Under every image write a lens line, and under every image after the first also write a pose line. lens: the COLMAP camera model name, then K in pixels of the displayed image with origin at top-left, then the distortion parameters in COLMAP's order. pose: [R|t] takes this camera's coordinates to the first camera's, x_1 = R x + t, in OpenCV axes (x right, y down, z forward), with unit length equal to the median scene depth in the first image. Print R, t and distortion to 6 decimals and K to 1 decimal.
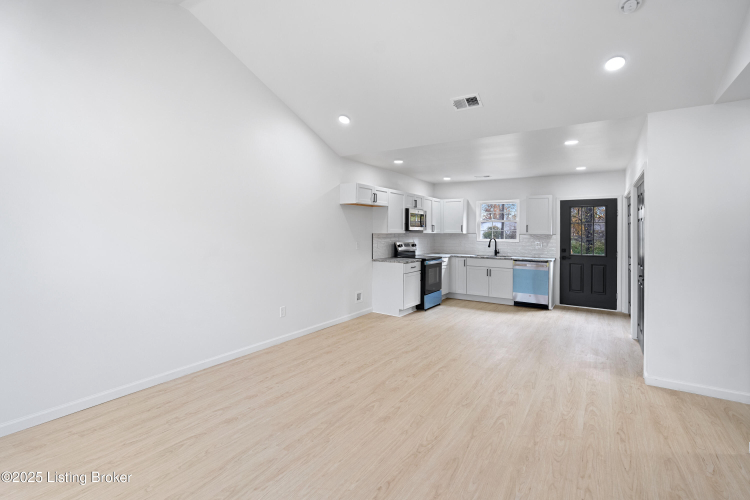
lens RADIAL K [[354.6, 0, 370.8], [0, 354.6, 236.1], [0, 0, 1]] dist [-0.001475, -0.000562]
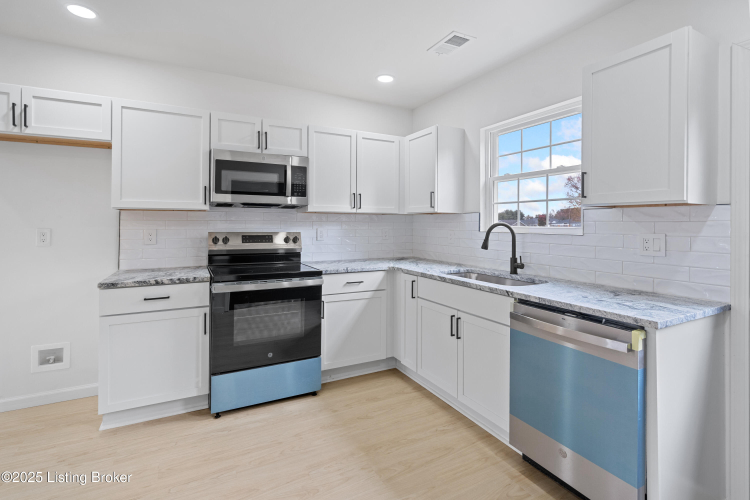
lens RADIAL K [[344.7, 0, 374.0], [0, 344.7, 221.9], [0, 0, 1]] dist [0.000644, 0.000115]
pose [[0.863693, -0.000479, -0.504017, 0.232289], [-0.003051, 0.999976, -0.006179, 0.003539], [0.504008, 0.006875, 0.863672, 0.371804]]
